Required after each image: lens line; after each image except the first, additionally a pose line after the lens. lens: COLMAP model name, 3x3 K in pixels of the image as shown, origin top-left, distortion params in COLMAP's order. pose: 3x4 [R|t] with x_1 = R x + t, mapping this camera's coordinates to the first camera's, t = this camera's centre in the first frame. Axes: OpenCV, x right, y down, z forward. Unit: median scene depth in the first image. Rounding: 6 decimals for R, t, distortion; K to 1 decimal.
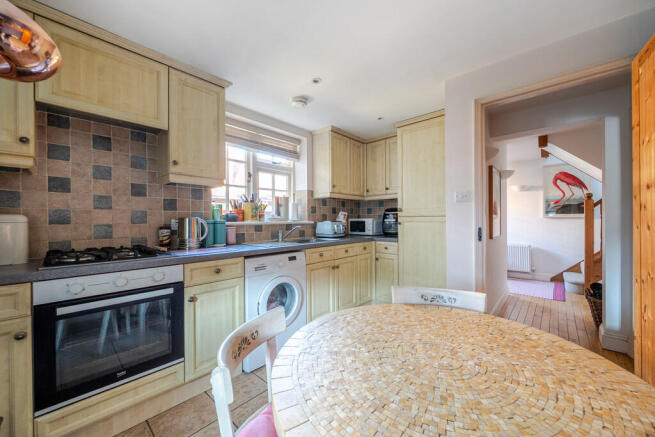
lens RADIAL K [[251.4, 0, 331.8], [0, 251.4, 218.9], [0, 0, 1]] dist [-0.004228, -0.000310]
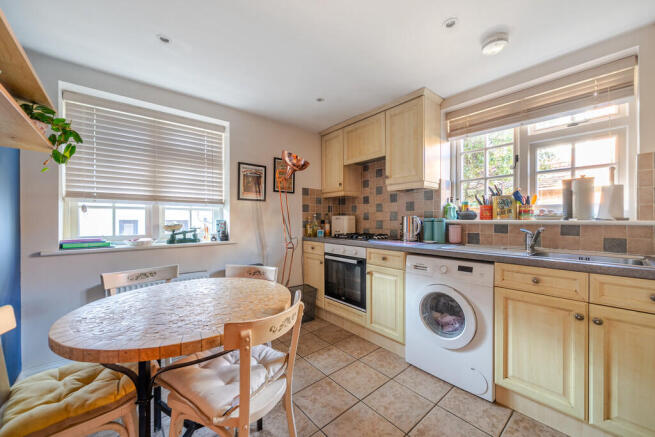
lens RADIAL K [[251.4, 0, 331.1], [0, 251.4, 219.2], [0, 0, 1]] dist [-0.004228, -0.000310]
pose [[-0.143318, 0.005104, -0.989664, 0.749355], [0.004916, 0.999978, 0.004446, 0.003031], [0.989664, -0.004228, -0.143340, 0.824829]]
